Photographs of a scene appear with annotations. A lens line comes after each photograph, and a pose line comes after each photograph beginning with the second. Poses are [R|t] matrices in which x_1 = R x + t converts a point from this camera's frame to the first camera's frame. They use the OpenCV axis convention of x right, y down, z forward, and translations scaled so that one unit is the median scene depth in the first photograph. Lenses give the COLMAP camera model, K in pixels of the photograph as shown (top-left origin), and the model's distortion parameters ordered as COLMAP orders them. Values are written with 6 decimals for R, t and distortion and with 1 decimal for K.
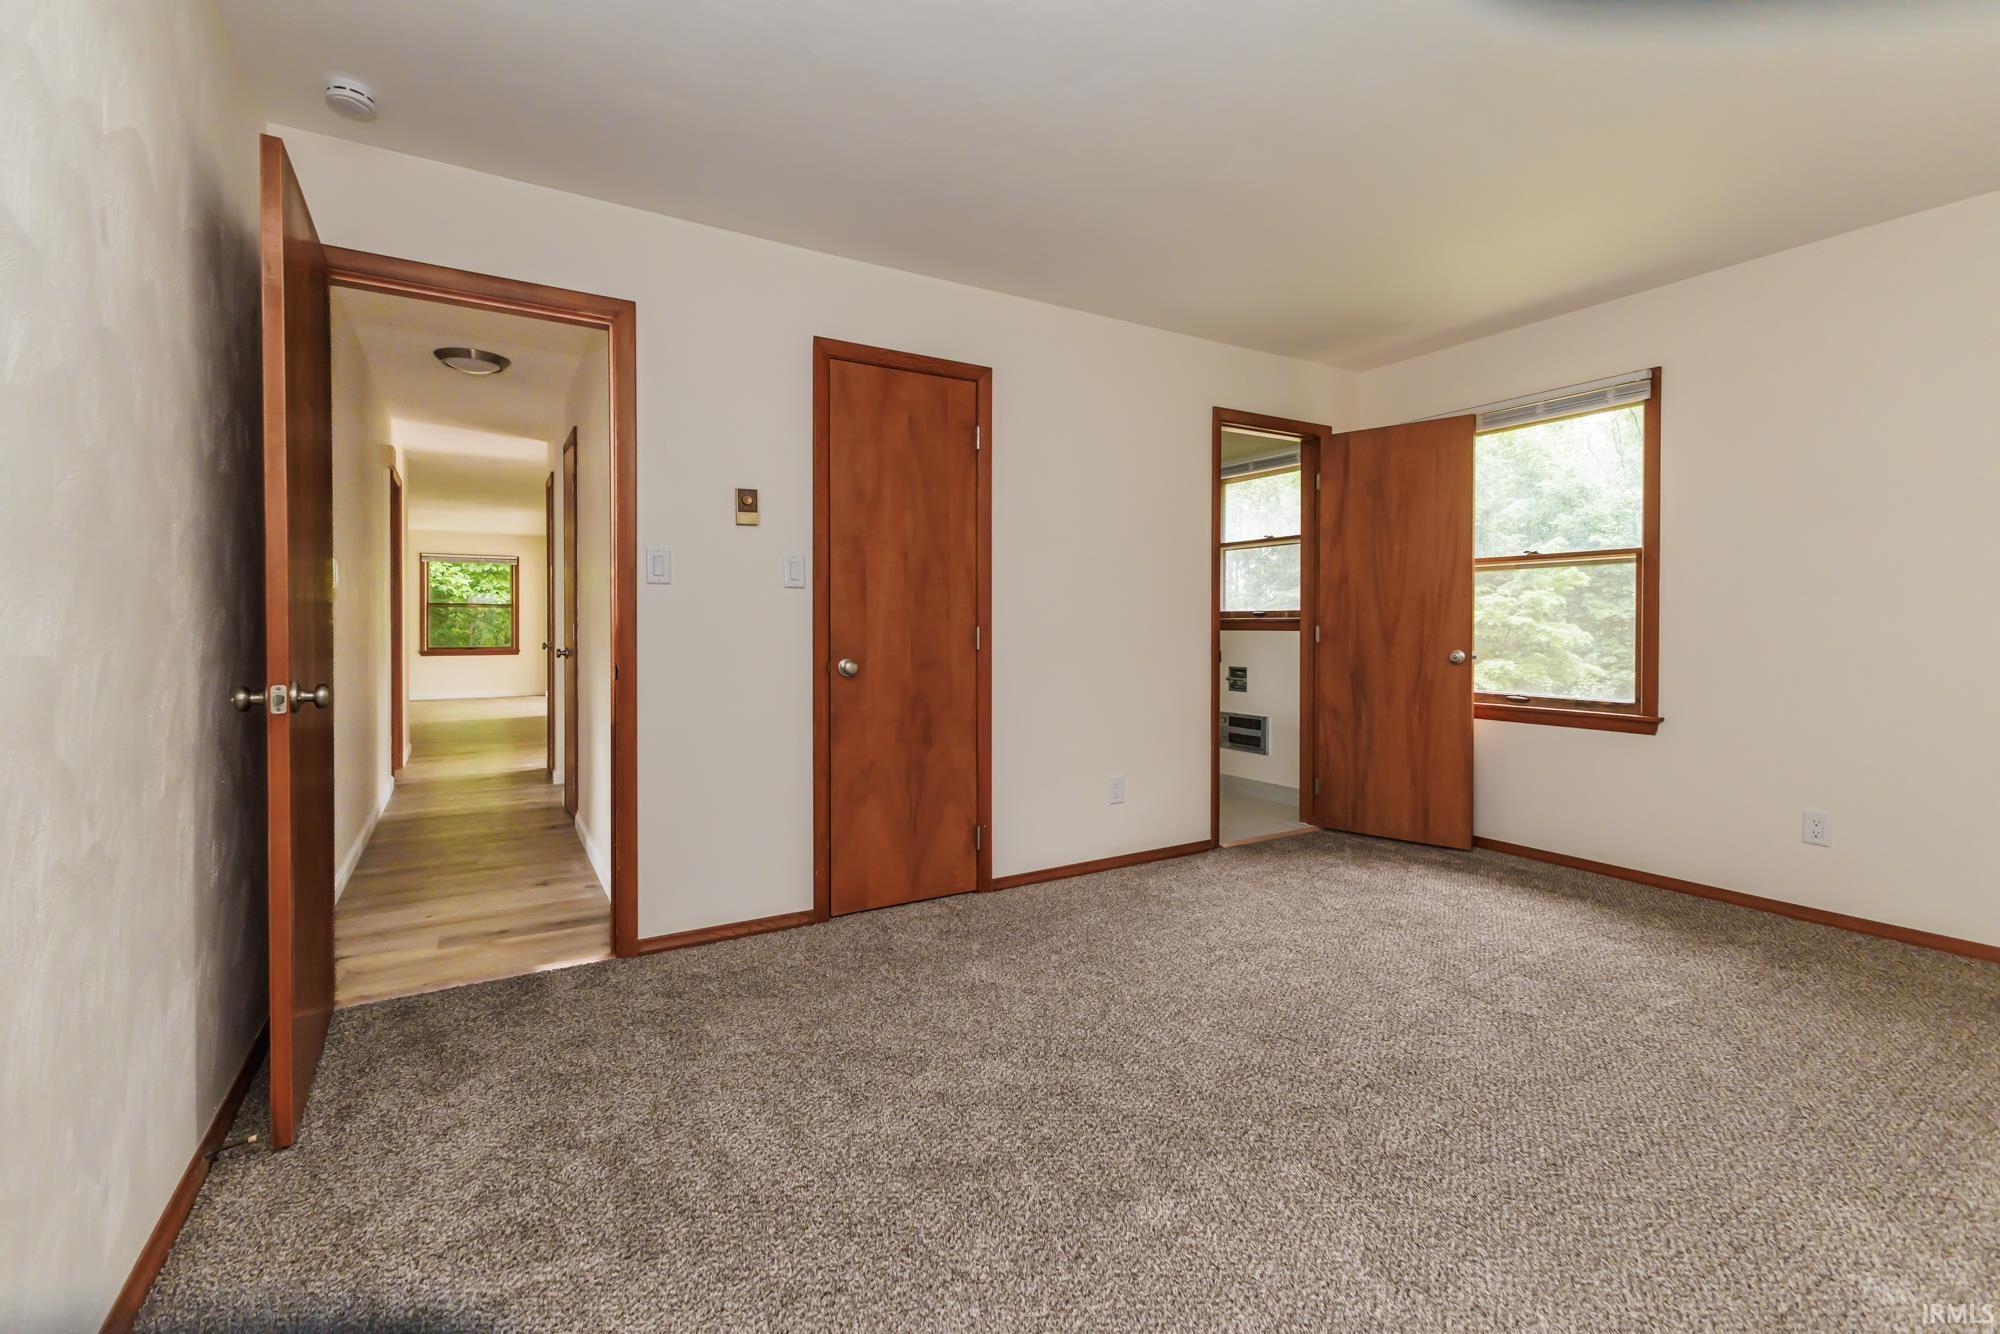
lens RADIAL K [[886.0, 0, 1004.4], [0, 886.0, 623.2], [0, 0, 1]] dist [0.028034, 0.000104]
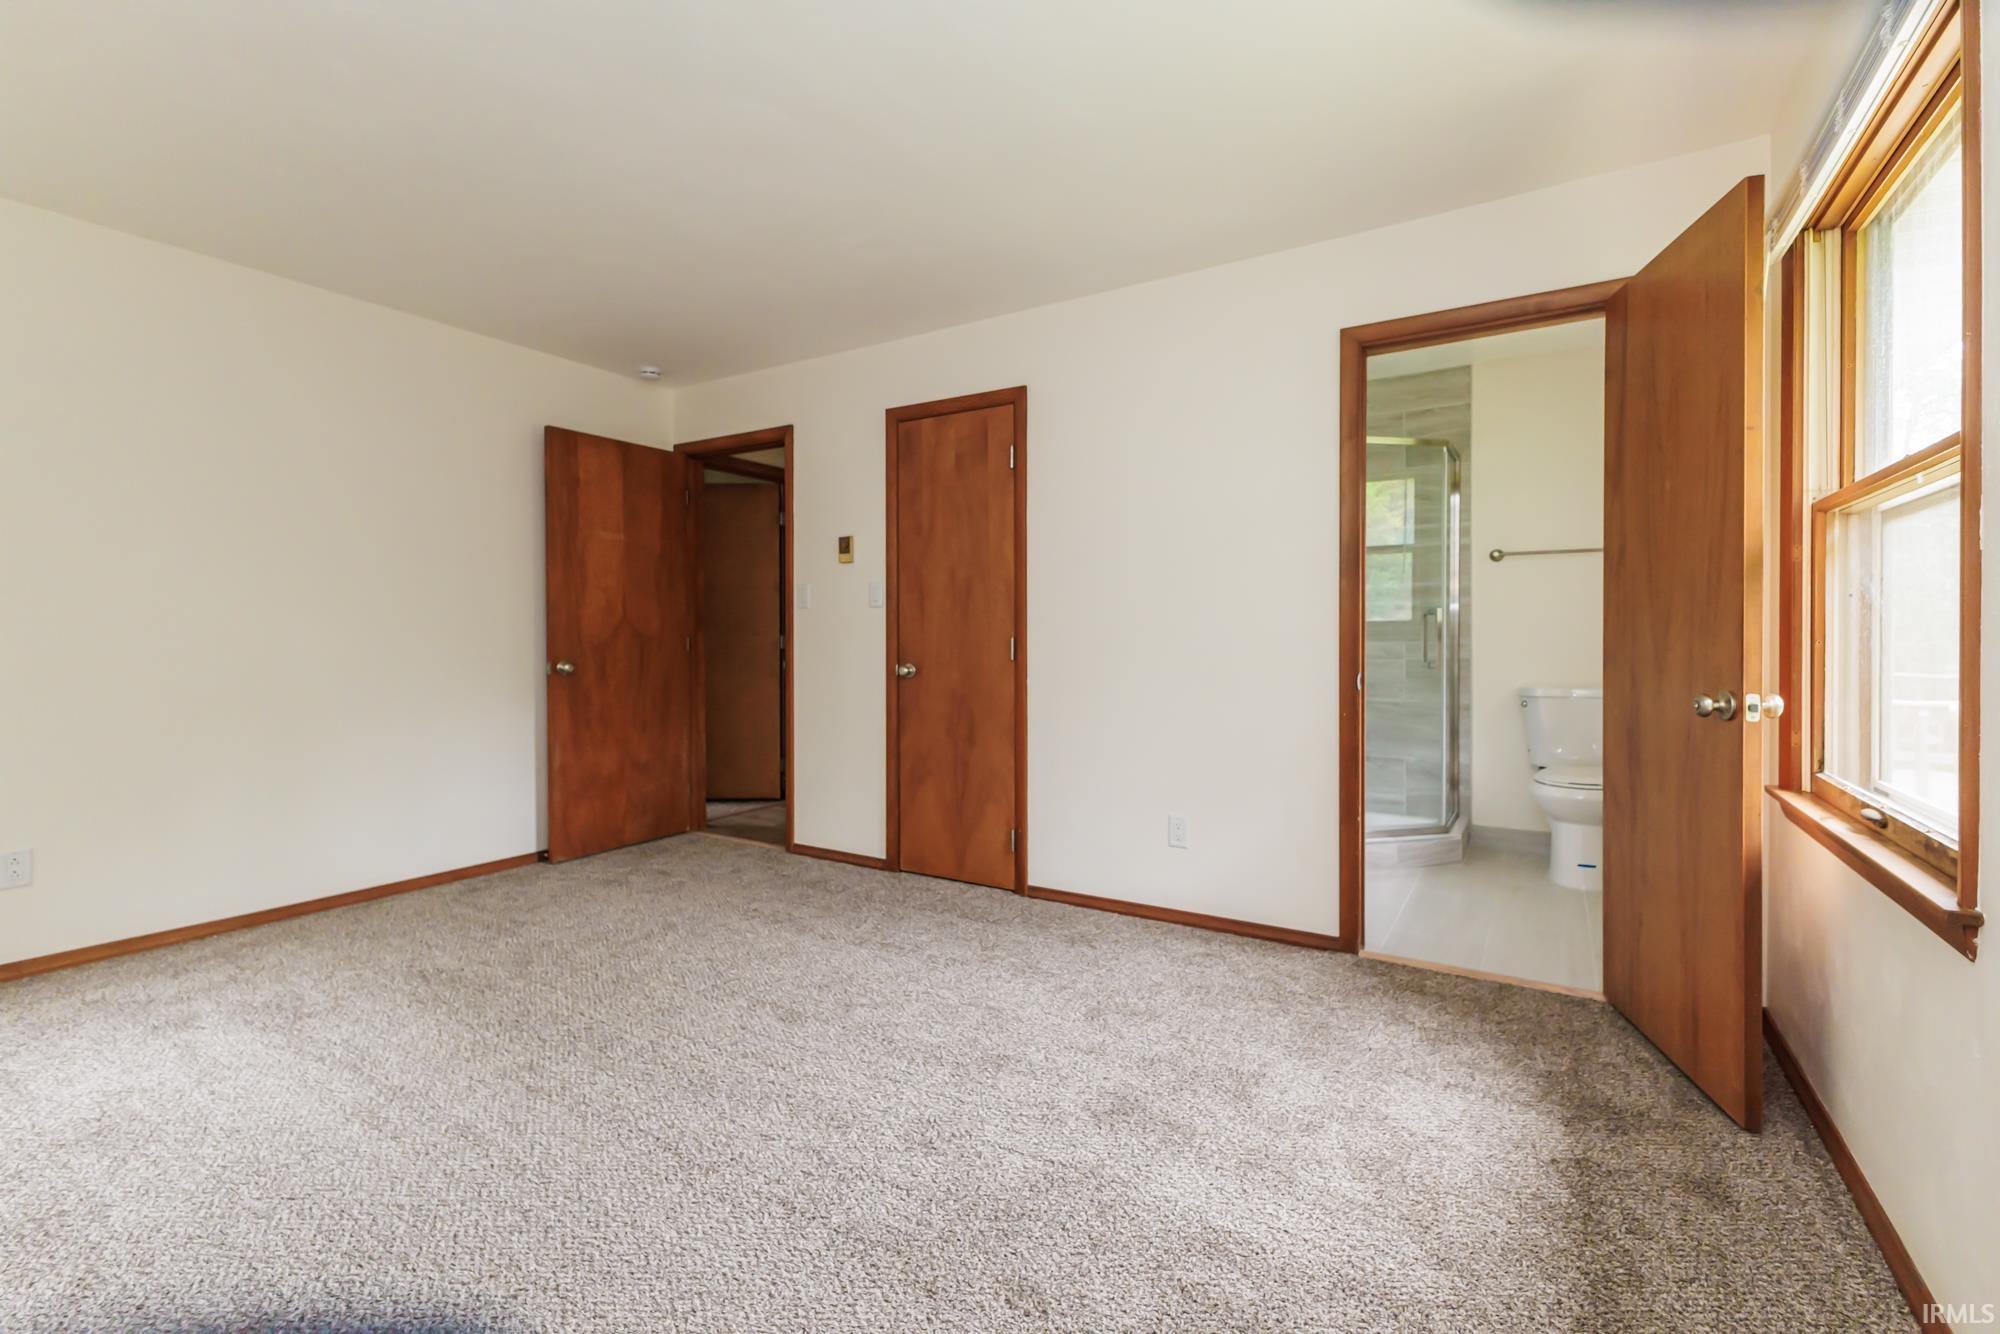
lens RADIAL K [[875.7, 0, 998.1], [0, 875.7, 641.7], [0, 0, 1]] dist [0.013164, 0.000055]
pose [[0.450419, 0.001841, -0.892815, 0.916730], [-0.003964, 0.999992, 0.000062, 0.009007], [0.892808, 0.003511, 0.450423, 0.540099]]
